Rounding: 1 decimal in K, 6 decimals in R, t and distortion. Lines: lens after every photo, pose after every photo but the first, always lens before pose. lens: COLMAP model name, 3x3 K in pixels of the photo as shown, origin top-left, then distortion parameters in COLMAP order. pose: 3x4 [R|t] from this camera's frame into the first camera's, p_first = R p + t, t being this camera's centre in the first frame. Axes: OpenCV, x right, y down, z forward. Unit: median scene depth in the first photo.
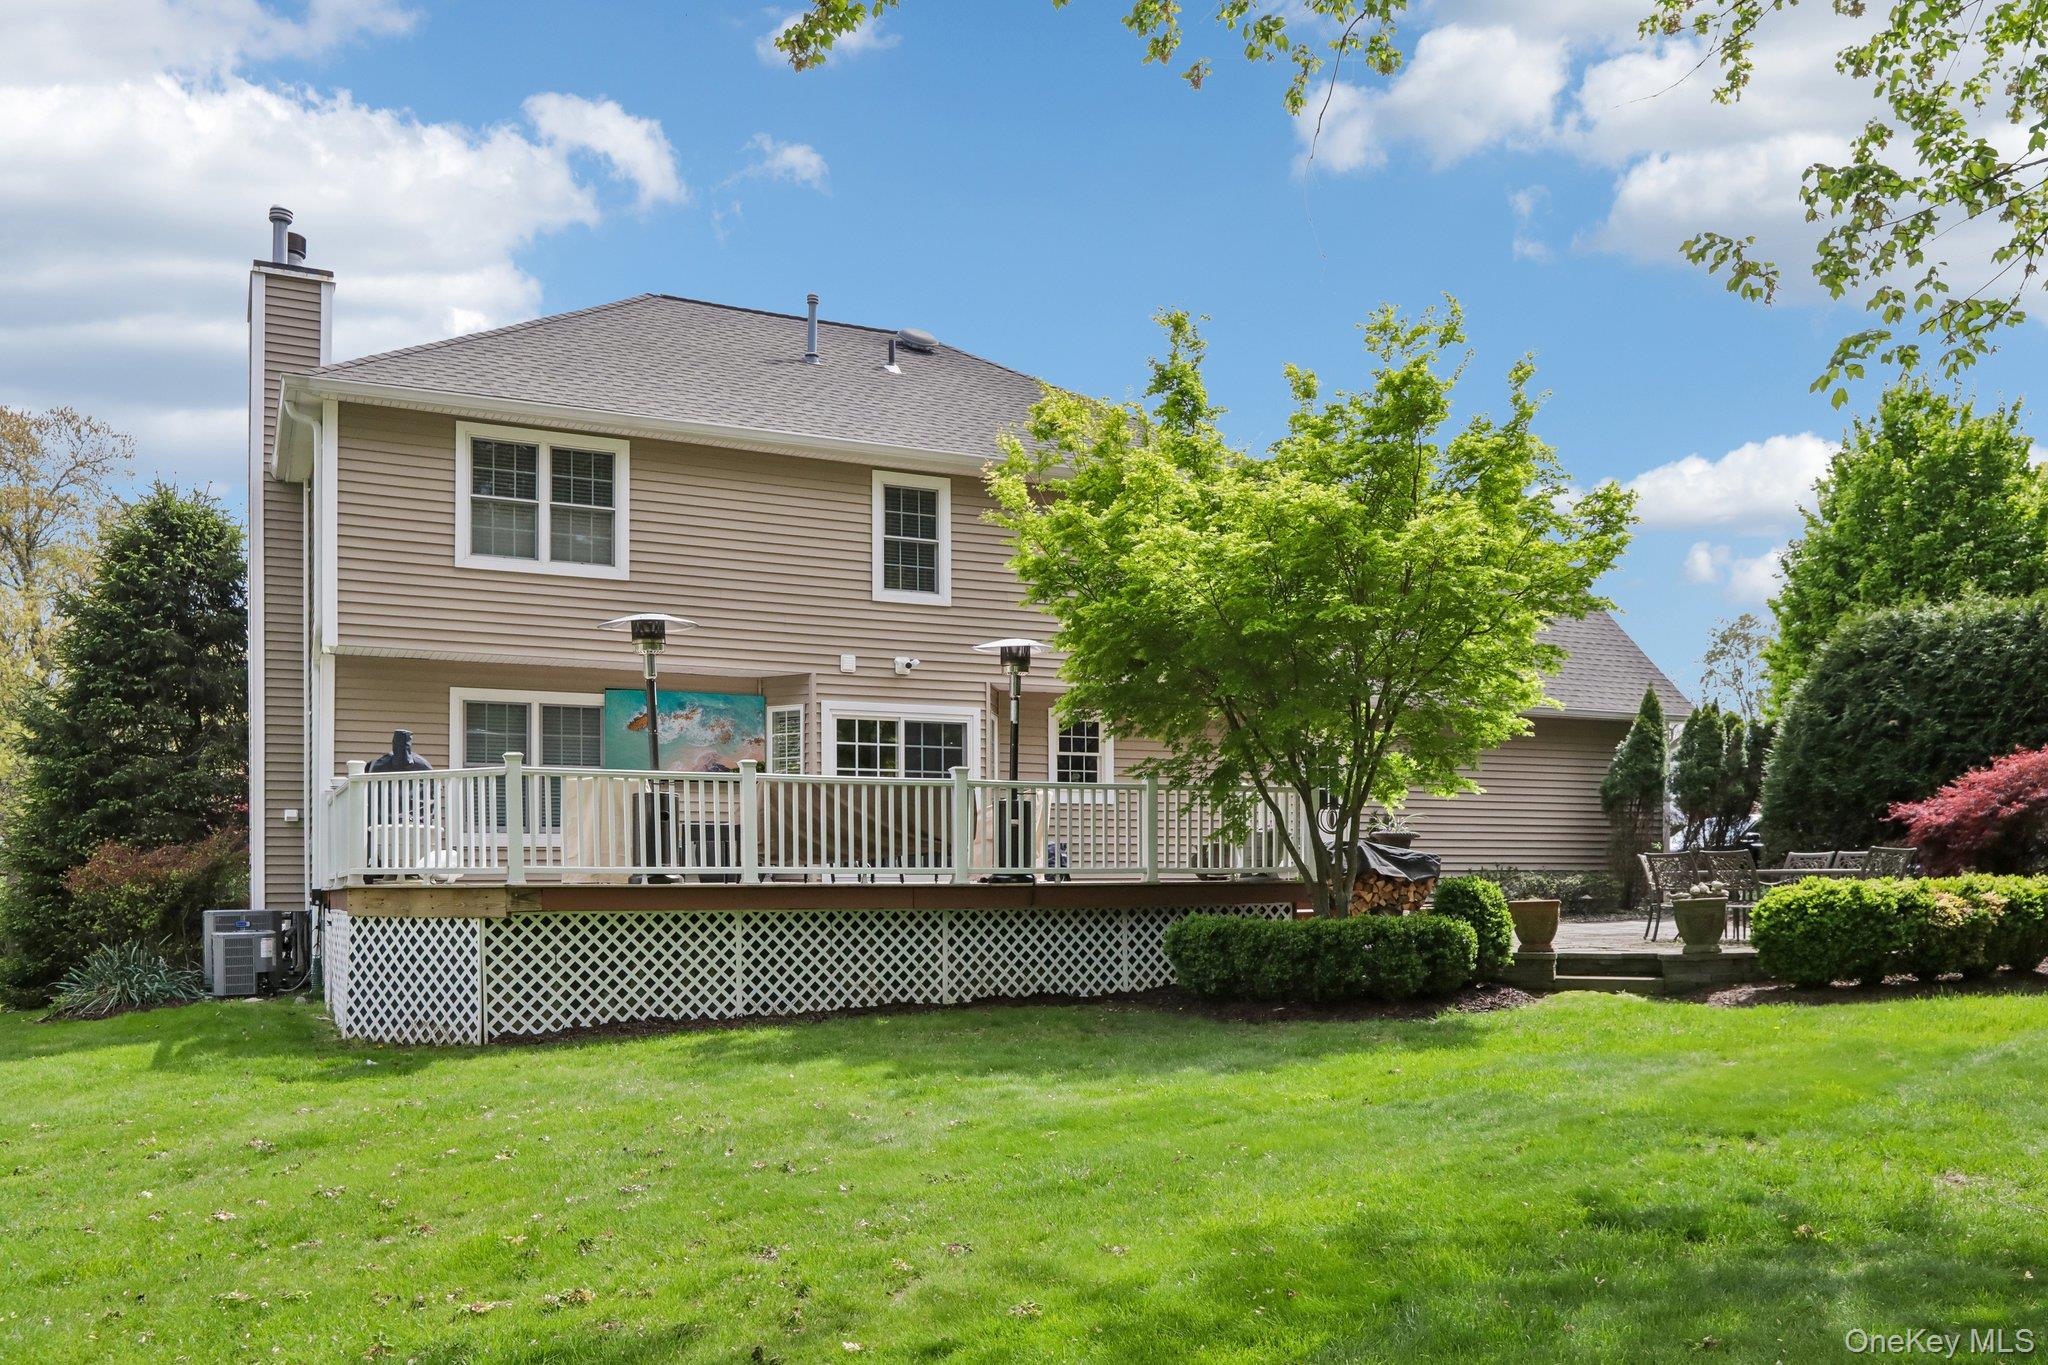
lens RADIAL K [[1589.8, 0, 1024.4], [0, 1589.8, 689.1], [0, 0, 1]] dist [0.000504, -0.000834]
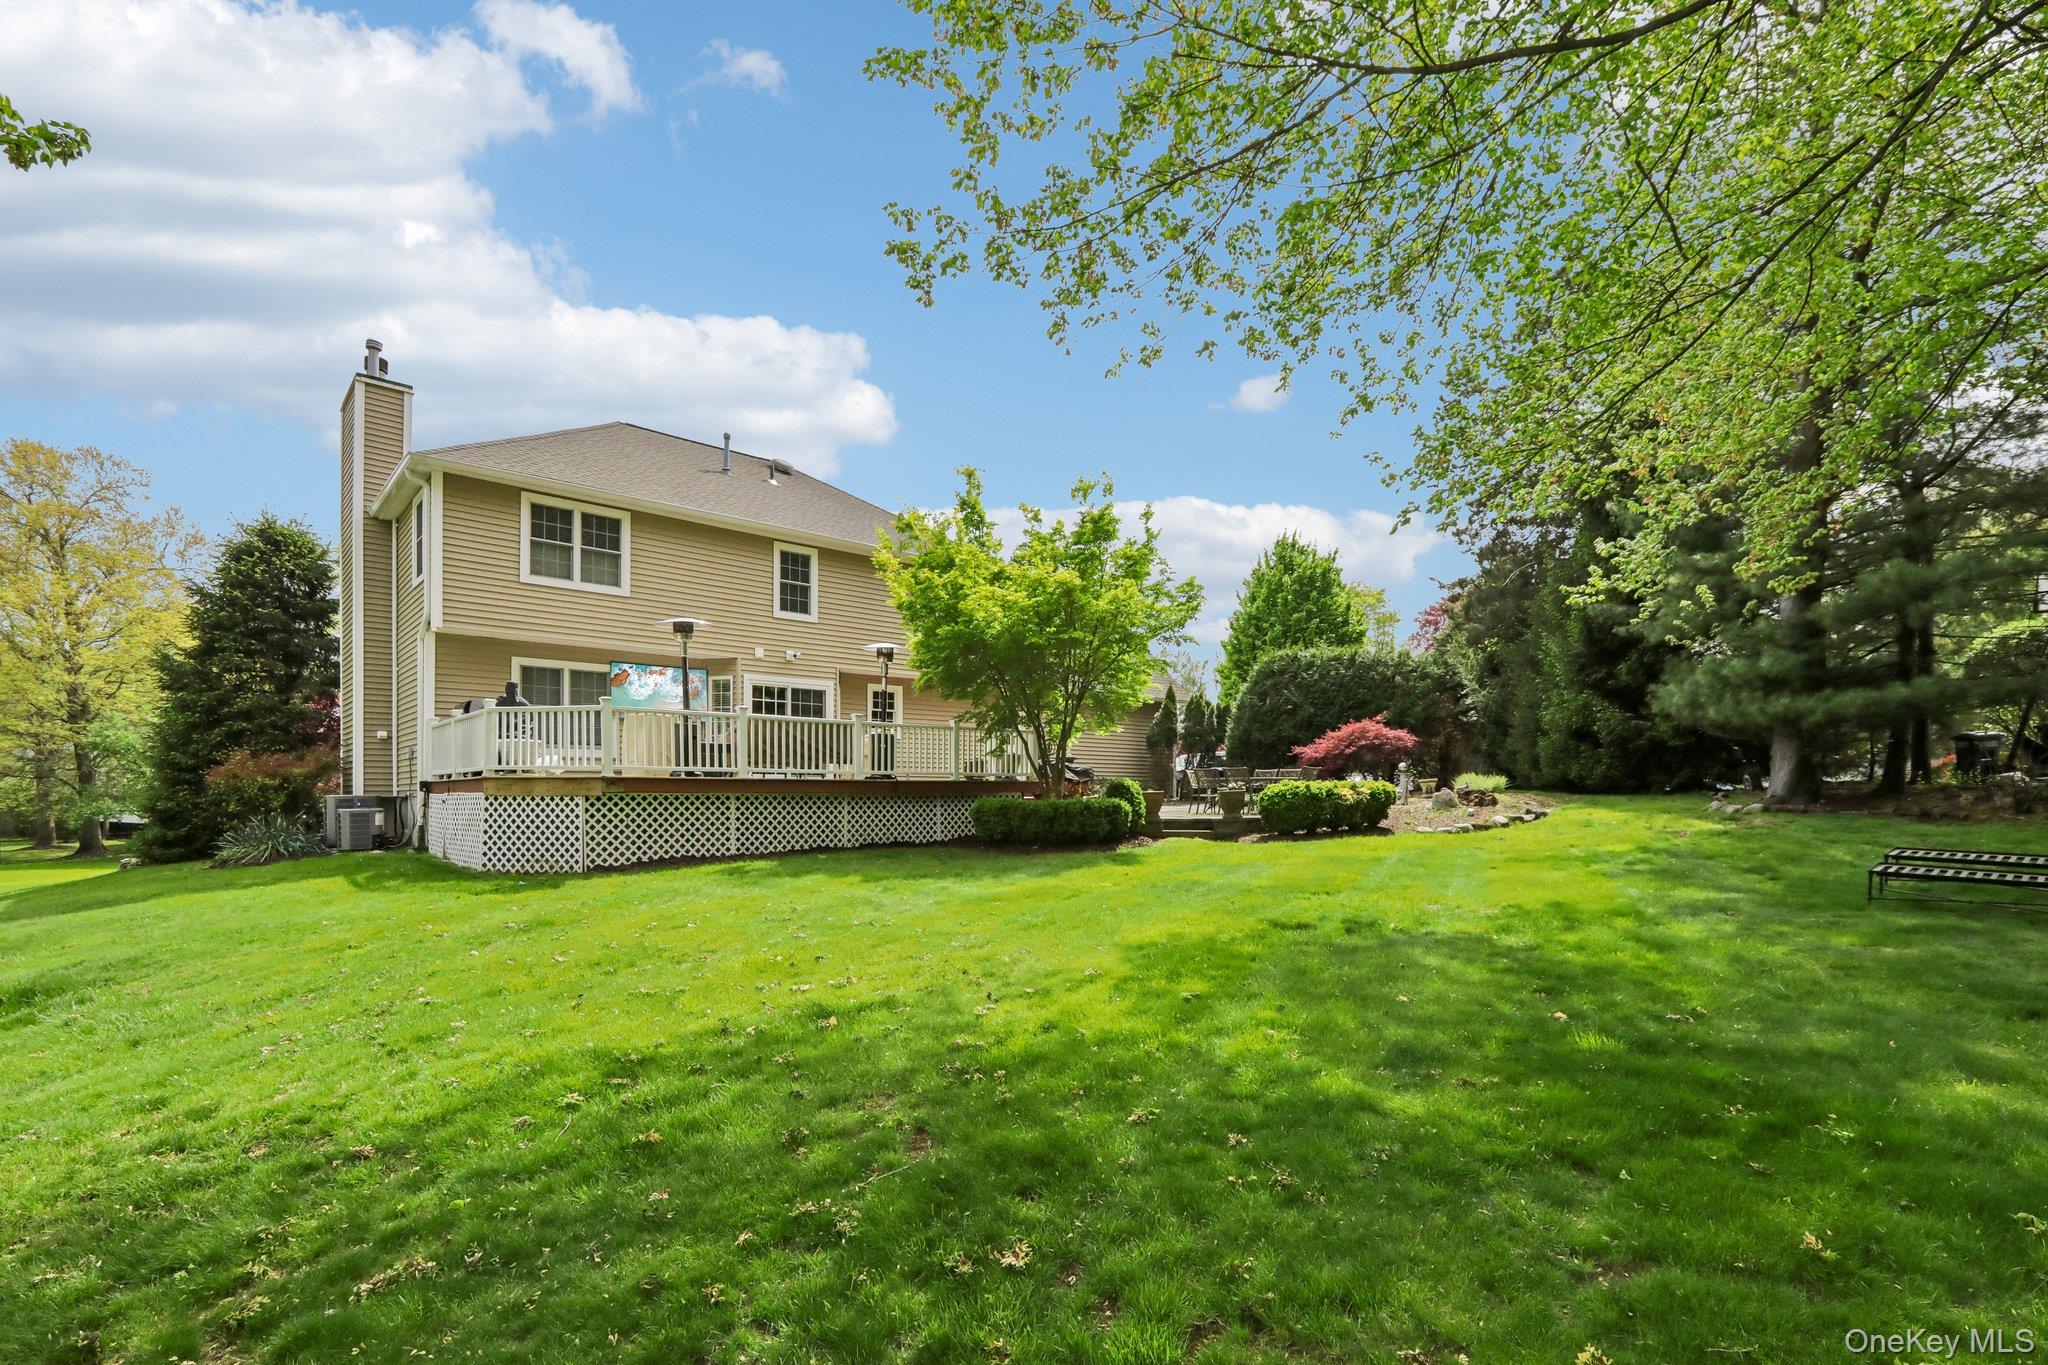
lens RADIAL K [[914.7, 0, 1027.1], [0, 914.7, 675.9], [0, 0, 1]] dist [0.000237, 0.000414]
pose [[0.962993, 0.039128, 0.266671, -0.129068], [-0.038188, 0.999233, -0.008714, 0.007982], [-0.266807, -0.001792, 0.963748, -0.033202]]
